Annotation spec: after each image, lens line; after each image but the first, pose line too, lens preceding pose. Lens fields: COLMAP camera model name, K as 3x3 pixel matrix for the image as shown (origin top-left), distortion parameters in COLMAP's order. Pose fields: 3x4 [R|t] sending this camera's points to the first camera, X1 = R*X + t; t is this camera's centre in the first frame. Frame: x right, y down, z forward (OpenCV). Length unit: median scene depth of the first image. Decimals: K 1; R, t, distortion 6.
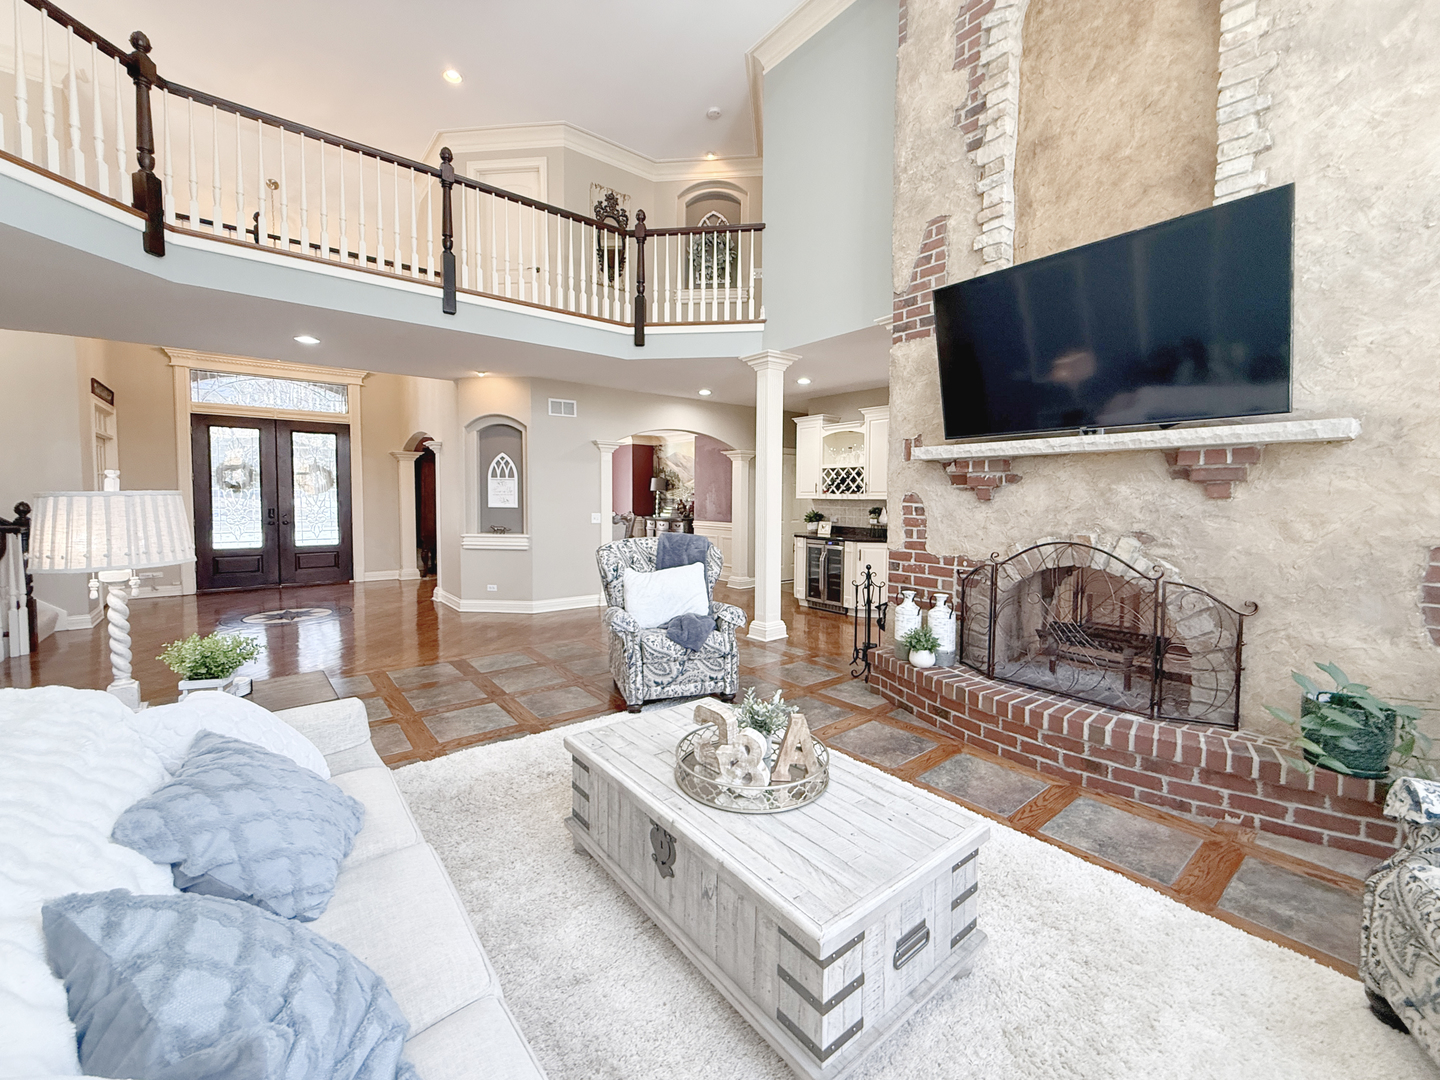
lens RADIAL K [[588.3, 0, 719.3], [0, 588.3, 519.7], [0, 0, 1]] dist [0.000759, 0.000274]
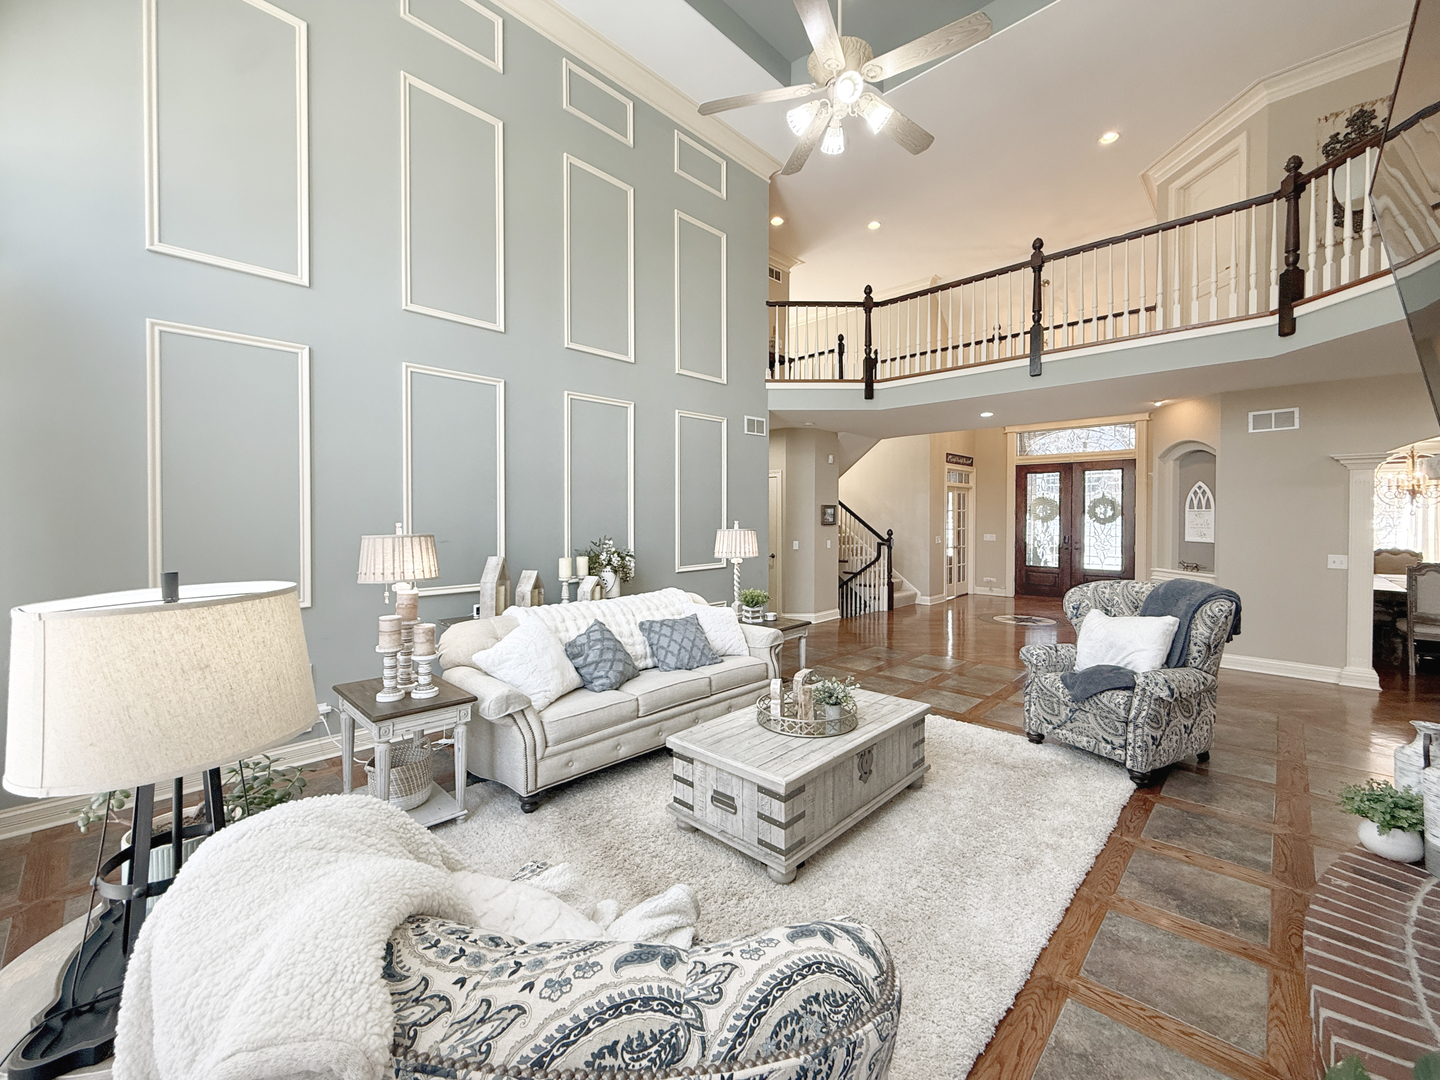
lens RADIAL K [[588.3, 0, 719.3], [0, 588.3, 519.7], [0, 0, 1]] dist [0.000759, 0.000274]
pose [[0.136641, -0.000291, -0.990621, 0.424627], [-0.041222, 0.999132, -0.005980, -0.019420], [0.989763, 0.041652, 0.136511, 0.150269]]
